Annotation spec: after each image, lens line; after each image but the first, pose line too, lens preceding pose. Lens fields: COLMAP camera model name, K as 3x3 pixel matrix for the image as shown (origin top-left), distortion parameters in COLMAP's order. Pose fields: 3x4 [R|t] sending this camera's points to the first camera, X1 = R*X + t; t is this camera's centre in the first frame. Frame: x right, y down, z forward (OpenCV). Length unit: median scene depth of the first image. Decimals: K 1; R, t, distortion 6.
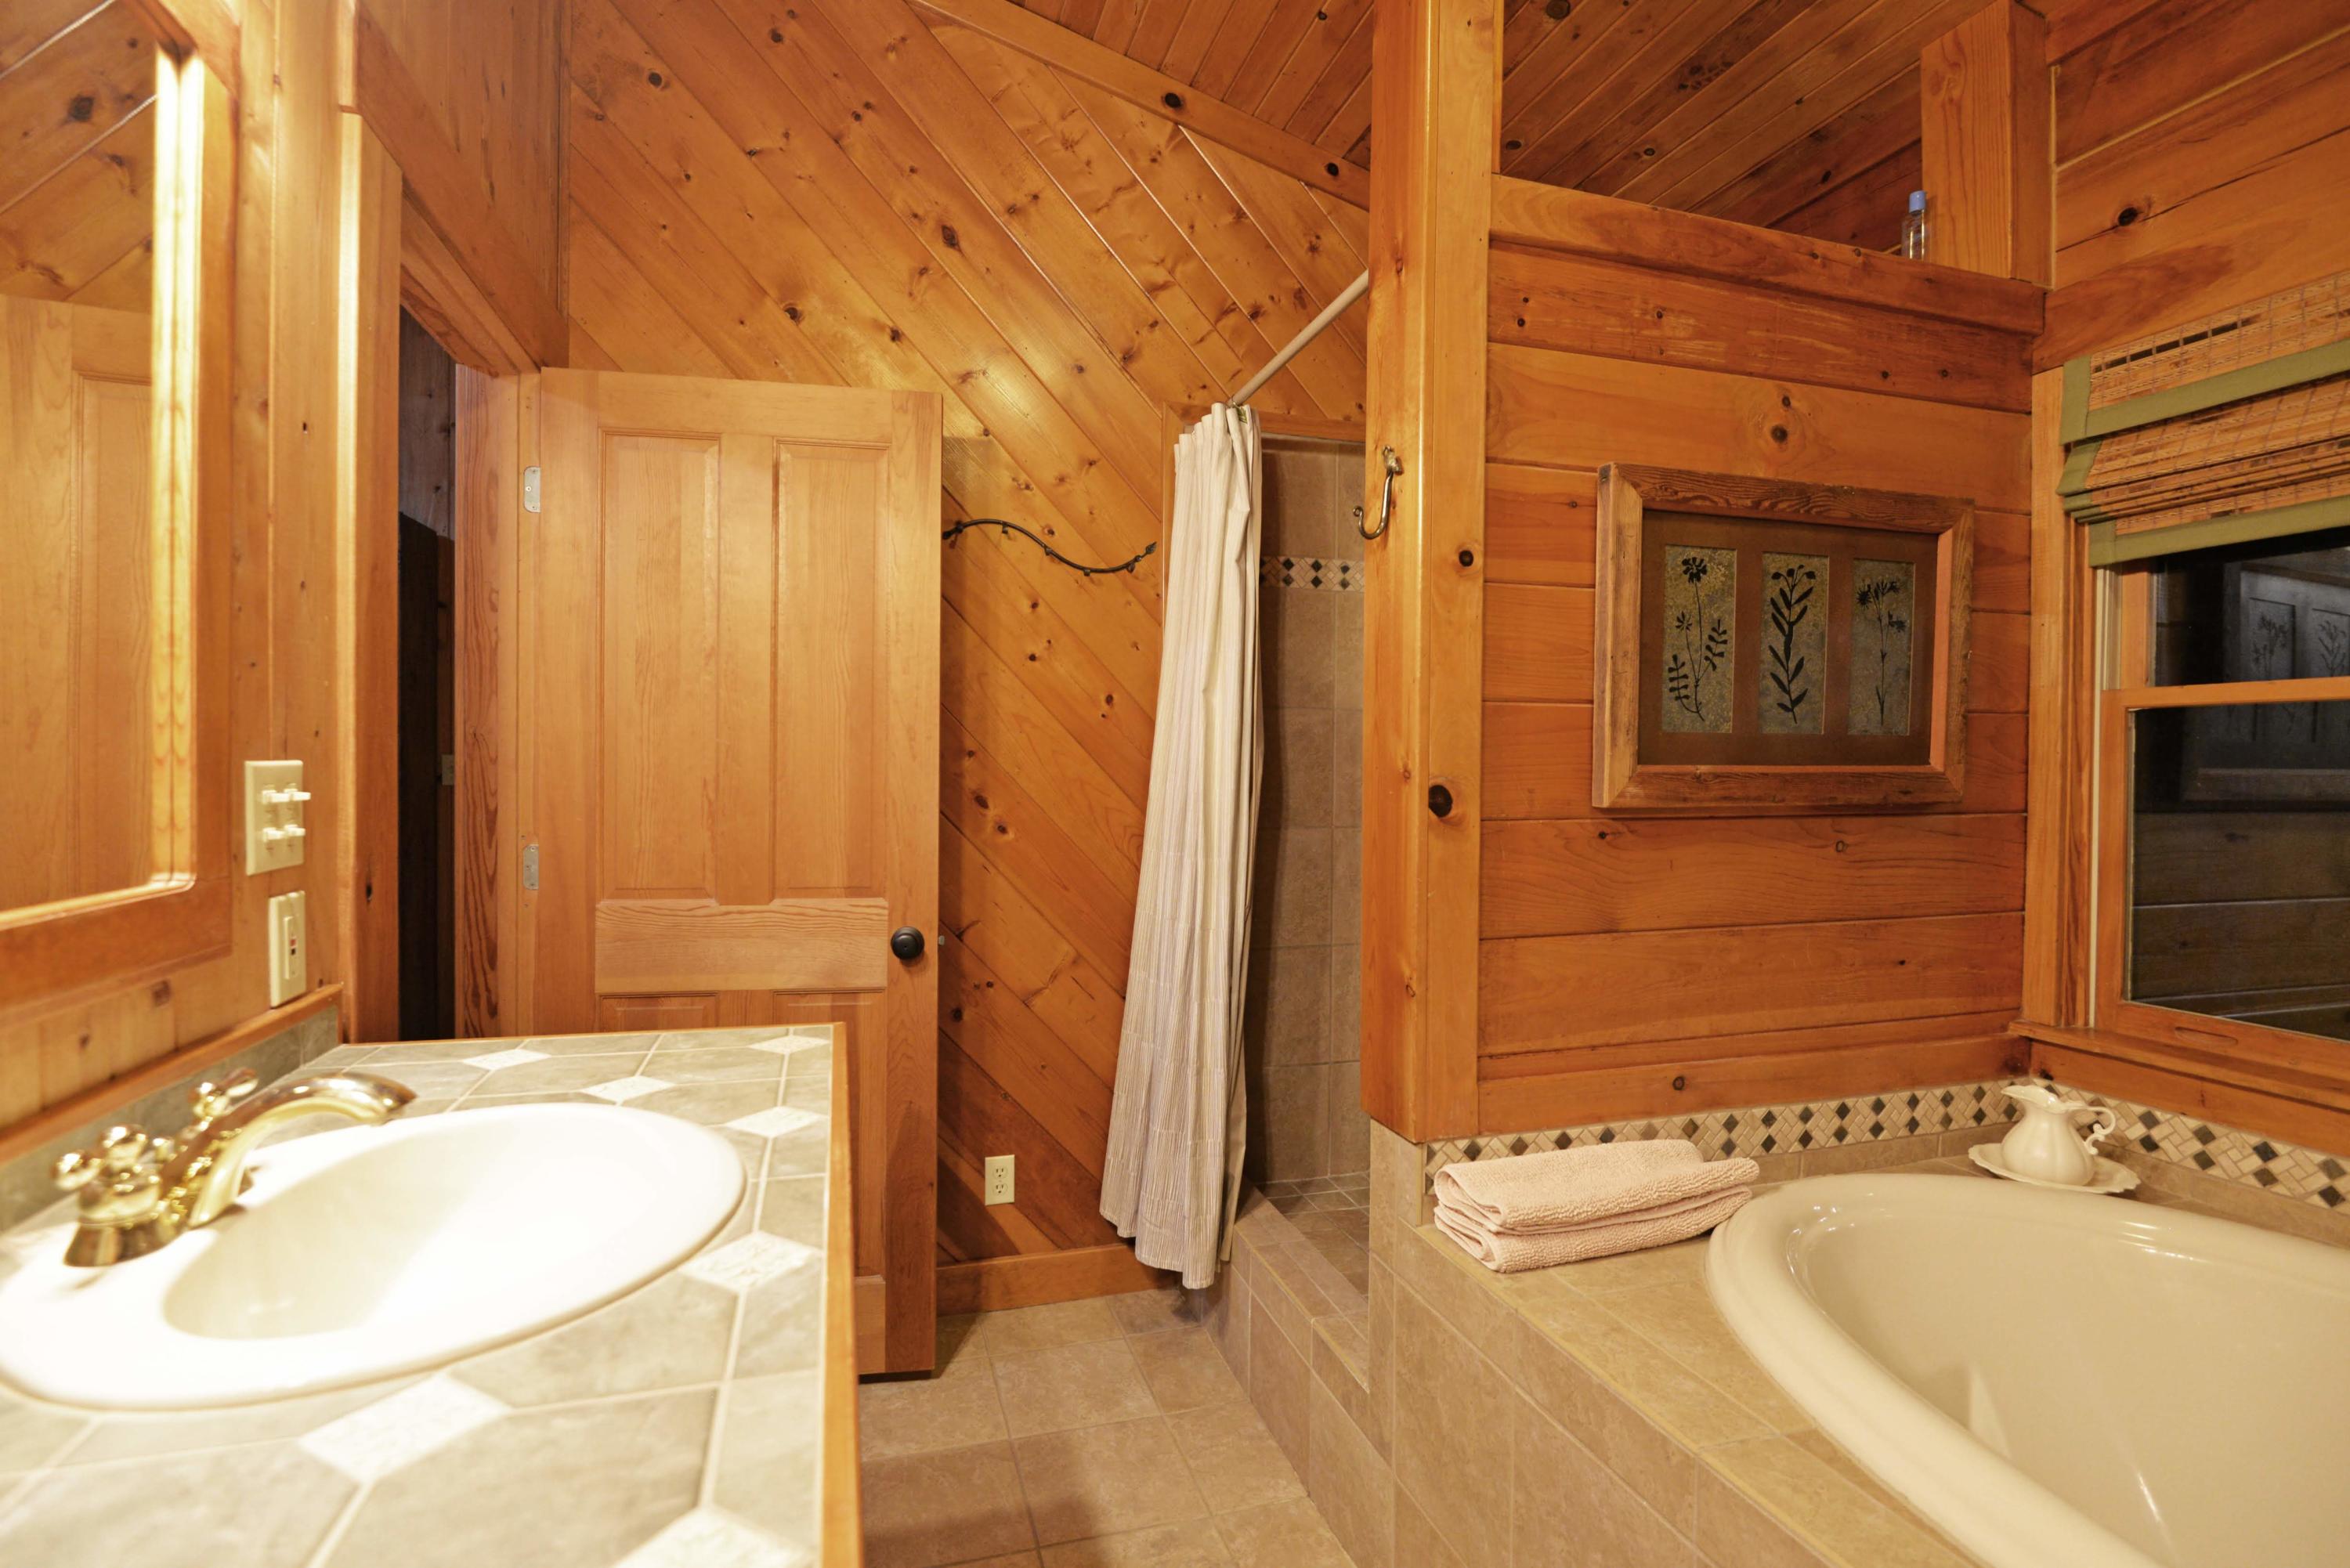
lens RADIAL K [[1081.7, 0, 1164.3], [0, 1081.7, 776.1], [0, 0, 1]] dist [-0.012588, -0.003210]
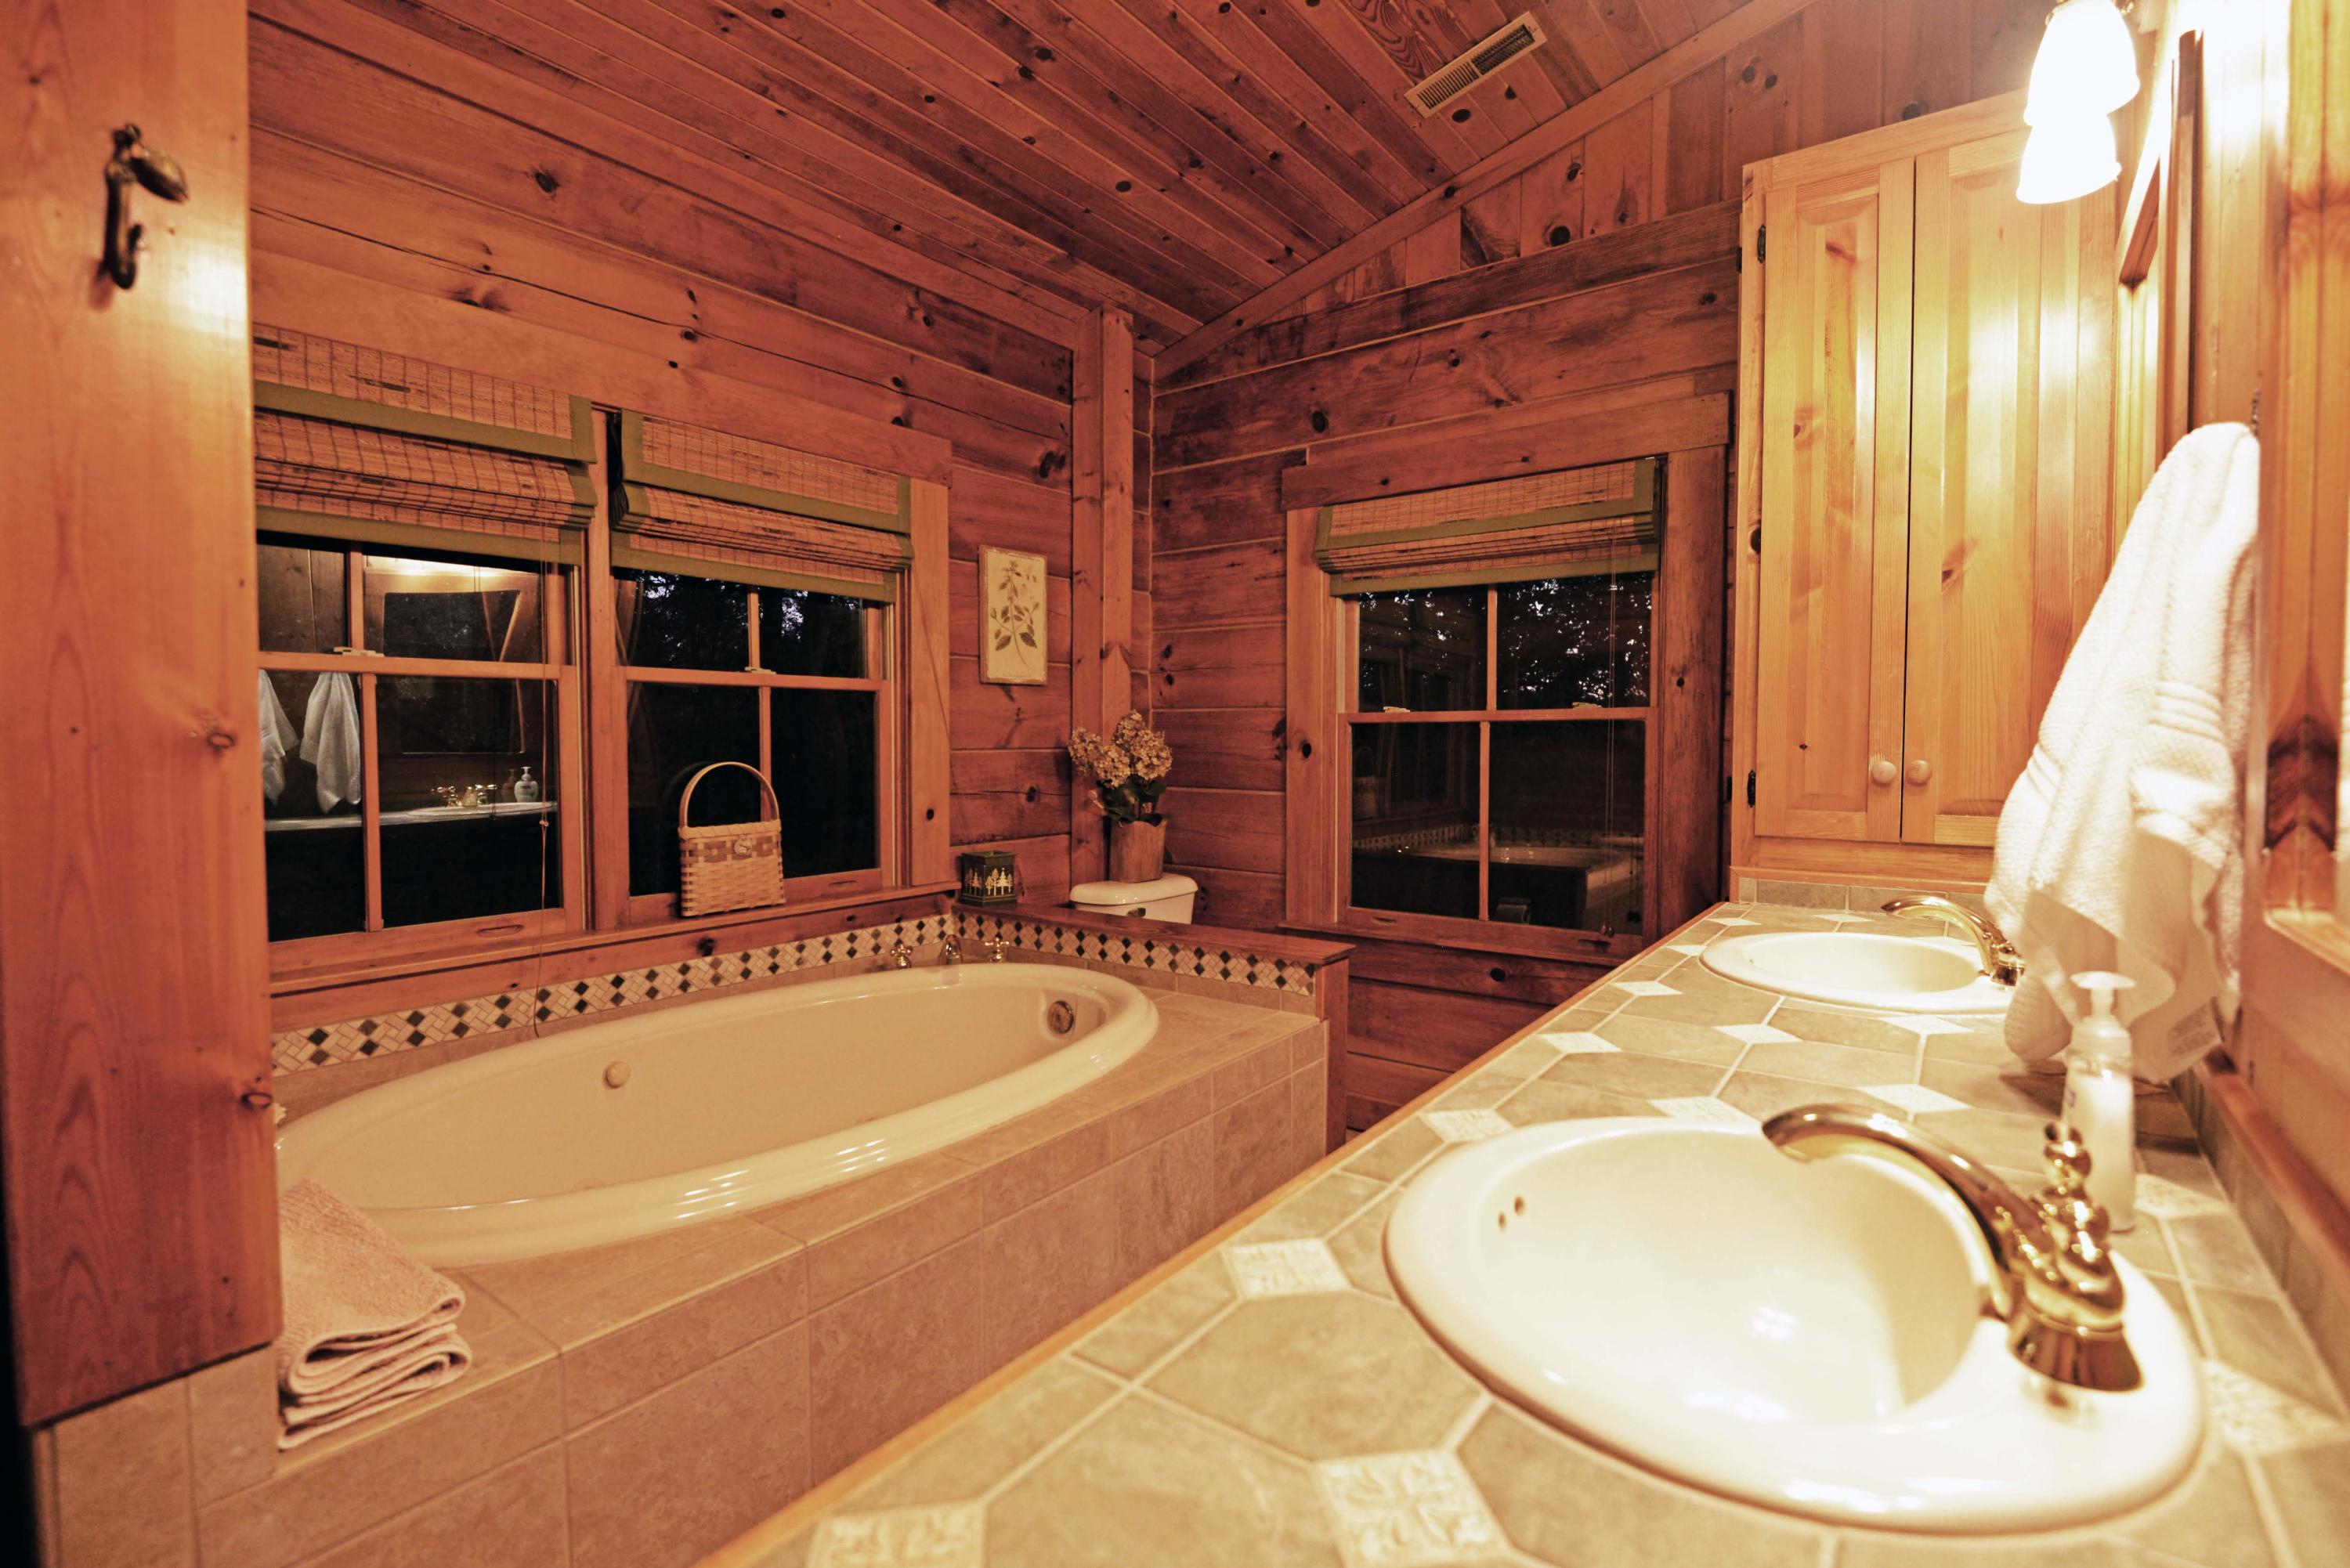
lens RADIAL K [[1081.7, 0, 1171.9], [0, 1081.7, 782.3], [0, 0, 1]] dist [-0.012588, -0.003210]
pose [[-0.585770, -0.049418, 0.808969, -1.148059], [0.006128, 0.997841, 0.065393, -0.036375], [-0.810454, 0.043262, -0.584203, 1.942726]]
